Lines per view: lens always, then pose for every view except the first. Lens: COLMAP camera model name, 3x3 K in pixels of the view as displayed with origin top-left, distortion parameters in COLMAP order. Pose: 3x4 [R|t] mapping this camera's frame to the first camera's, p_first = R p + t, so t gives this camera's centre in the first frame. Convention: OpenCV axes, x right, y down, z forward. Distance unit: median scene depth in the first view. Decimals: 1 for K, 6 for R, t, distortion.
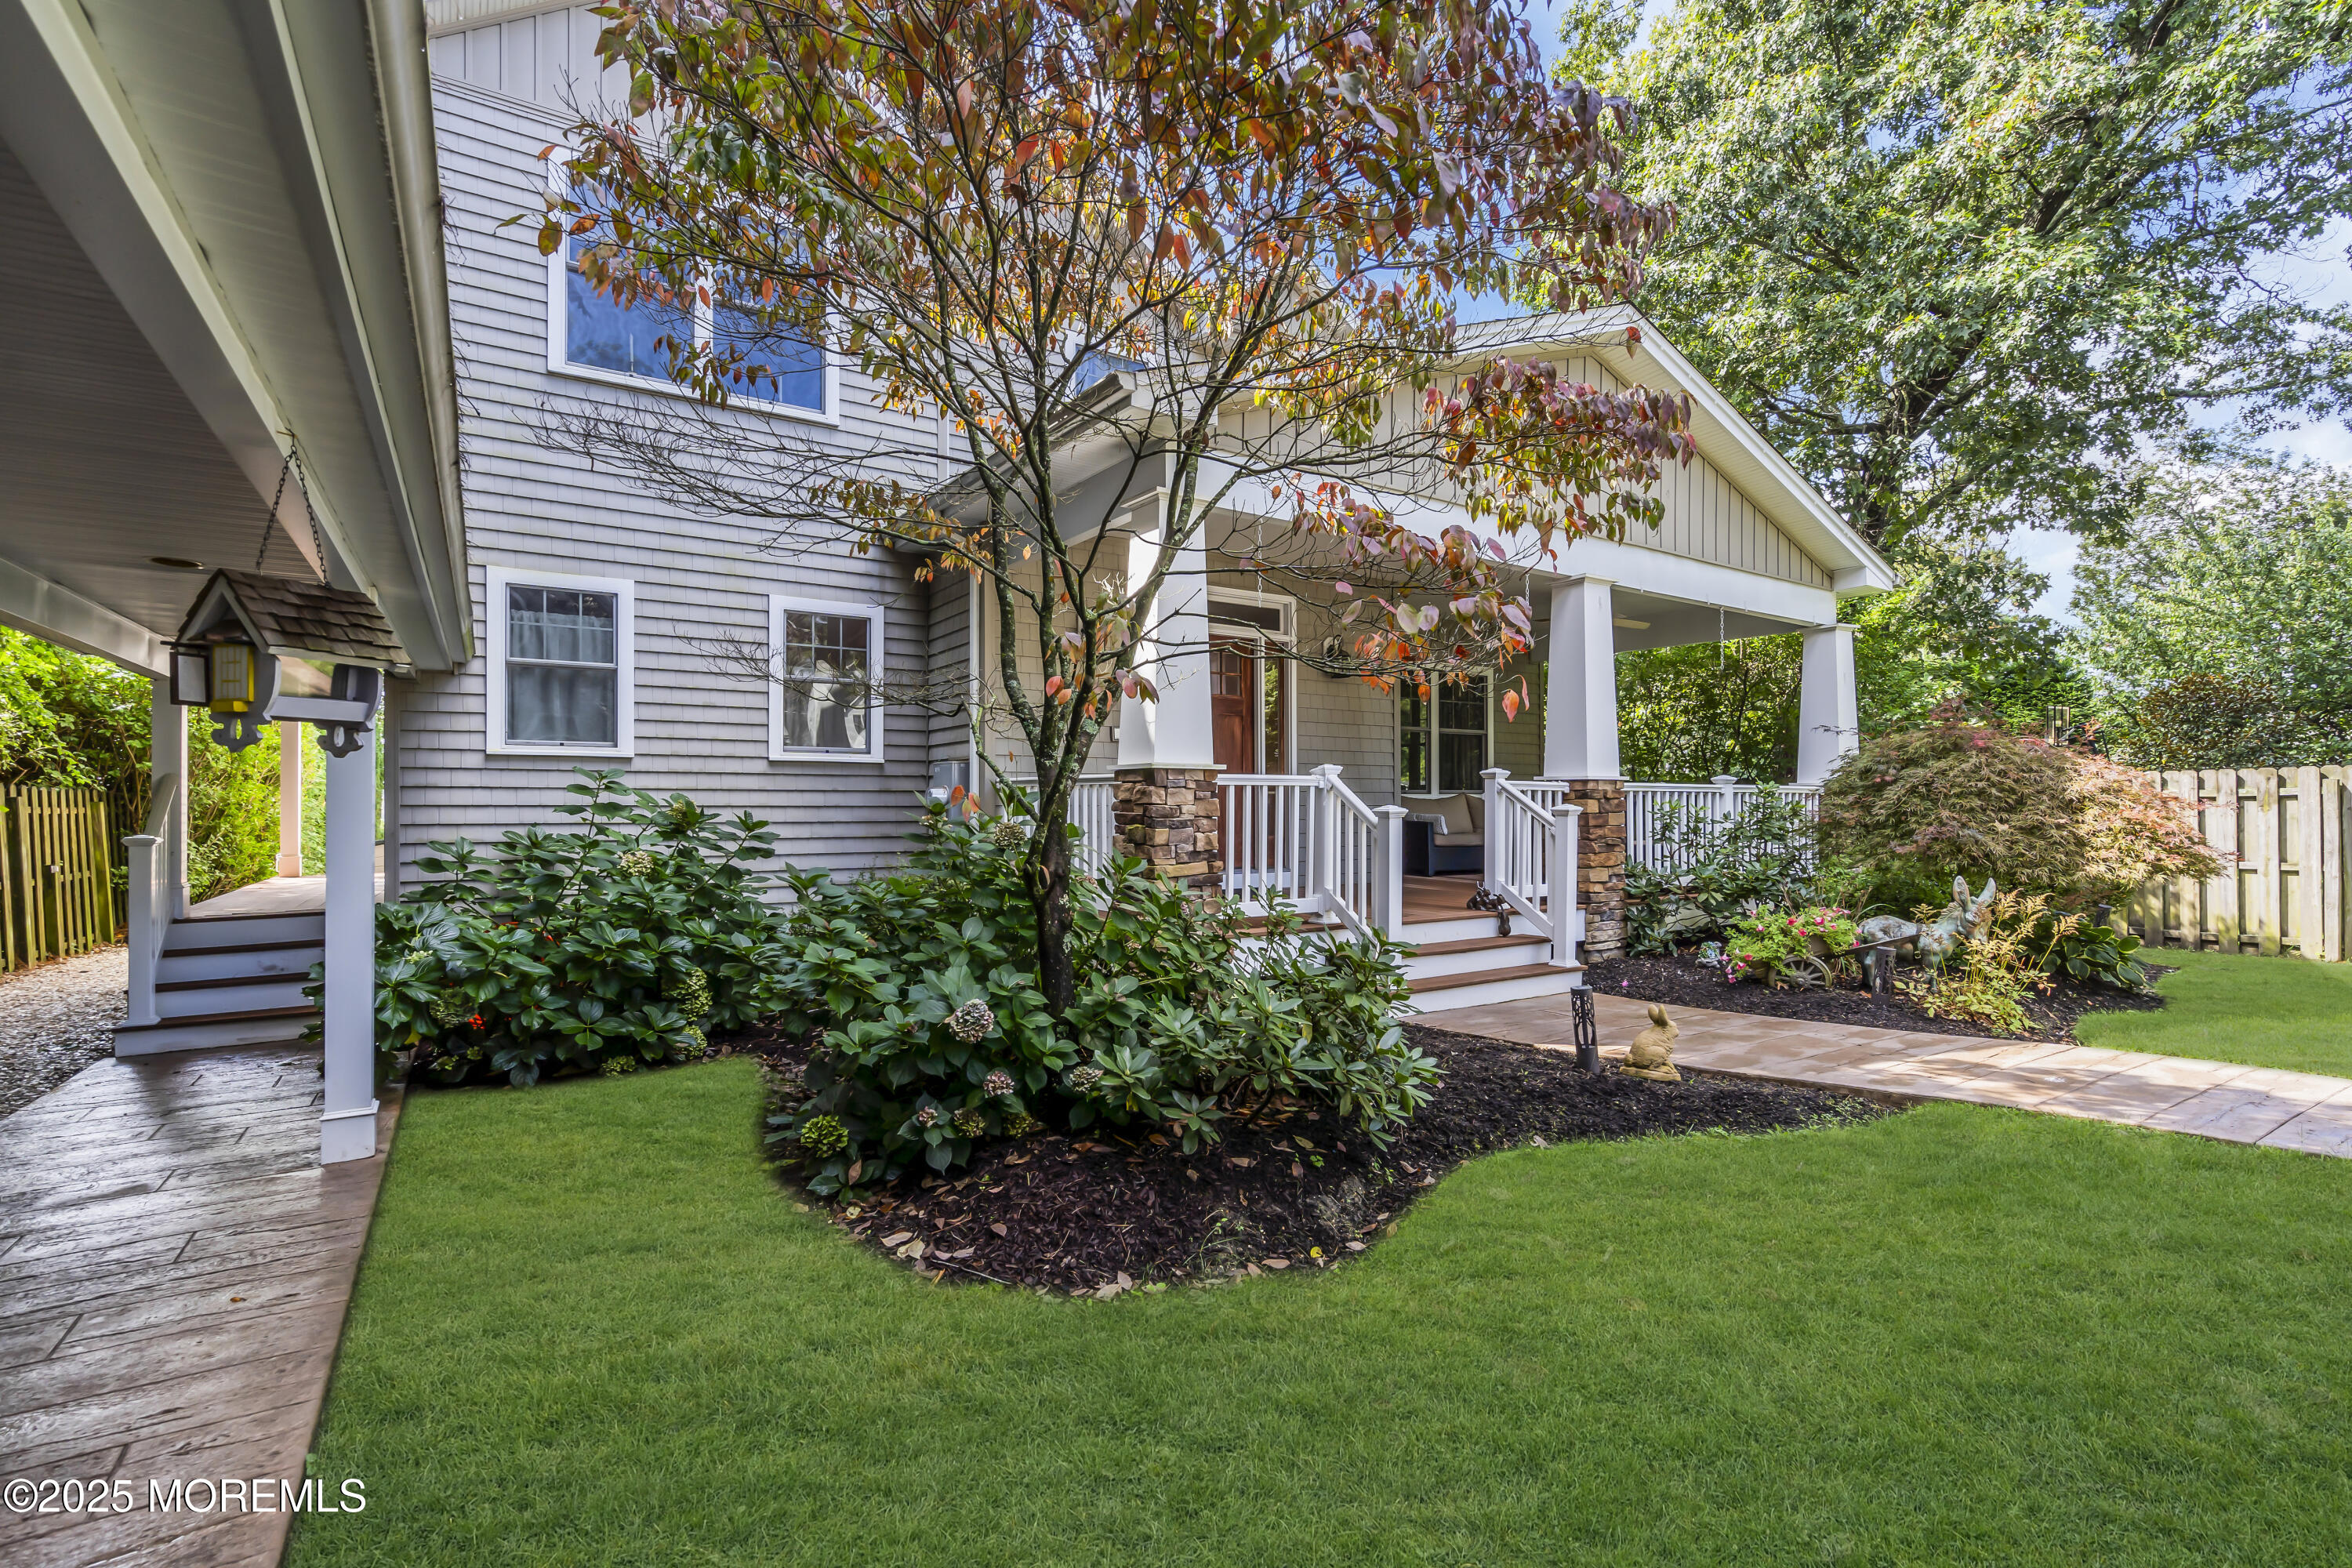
lens RADIAL K [[1046.7, 0, 1176.0], [0, 1046.7, 784.0], [0, 0, 1]] dist [-0.001269, 0.001425]
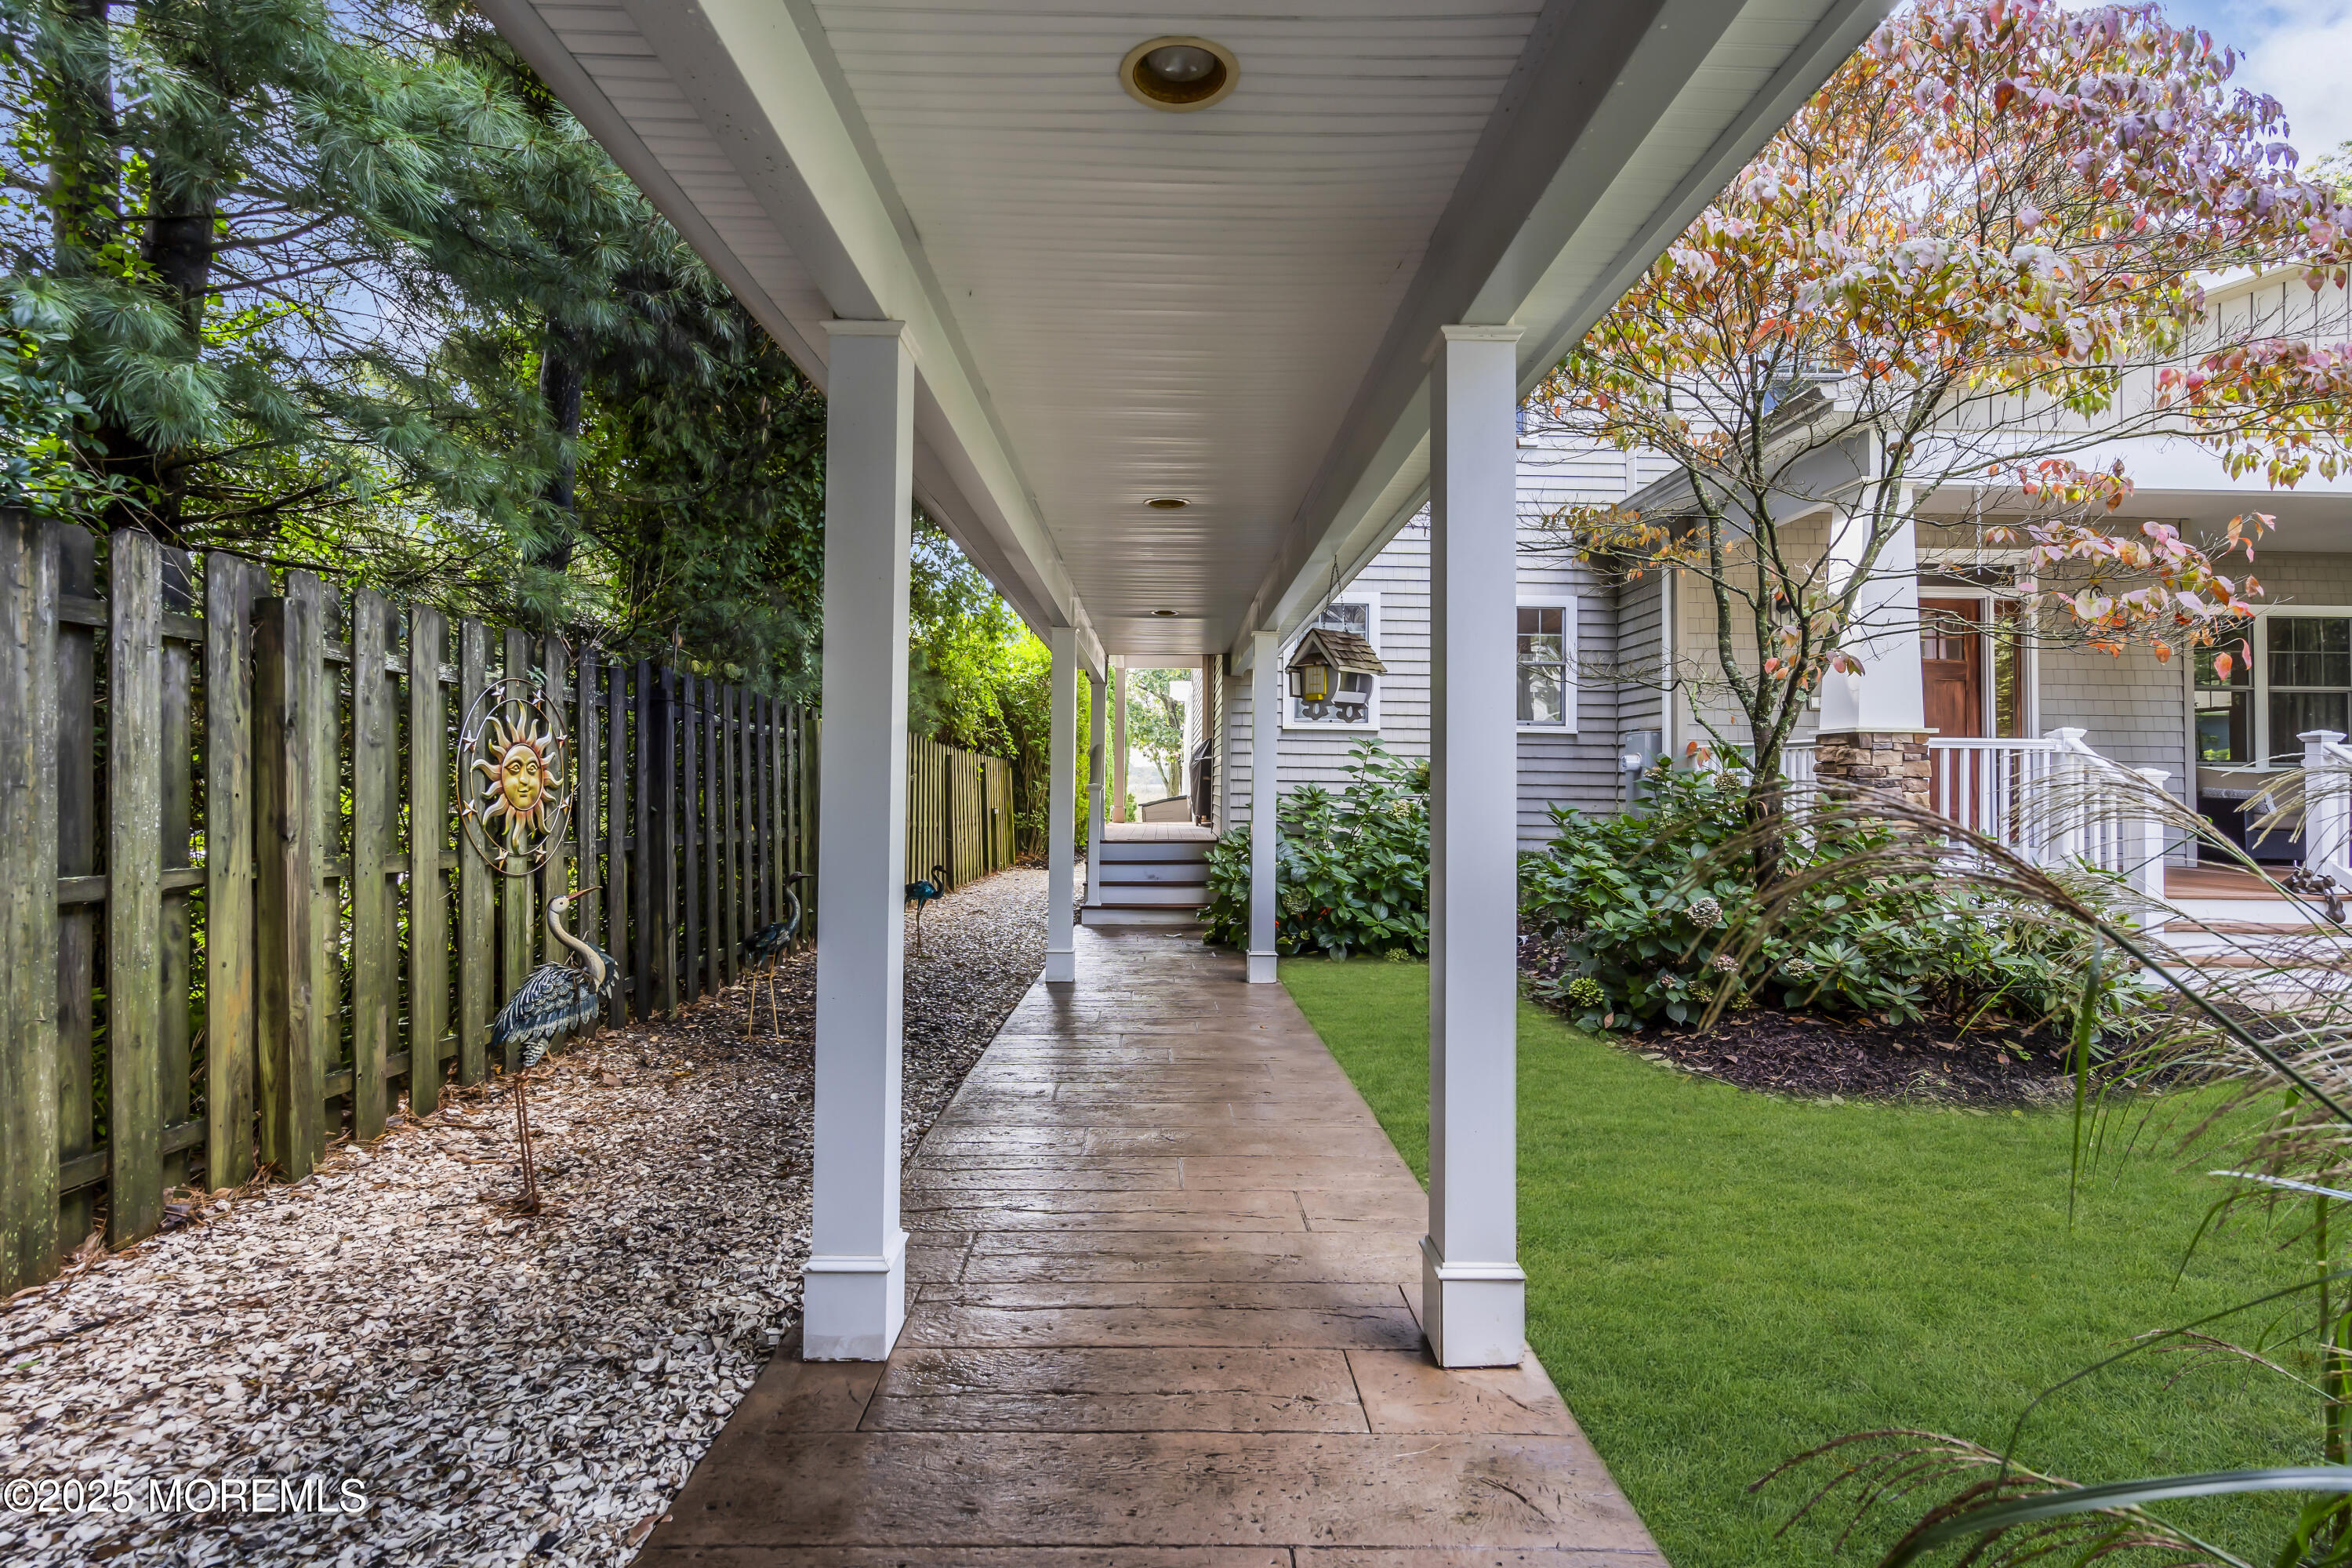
lens RADIAL K [[1090.3, 0, 1175.8], [0, 1090.3, 748.3], [0, 0, 1]] dist [-0.001305, 0.000079]
pose [[0.838413, -0.003936, -0.545021, 0.001676], [-0.003675, 0.999910, -0.012874, 0.020998], [0.545023, 0.012797, 0.838324, -0.382298]]
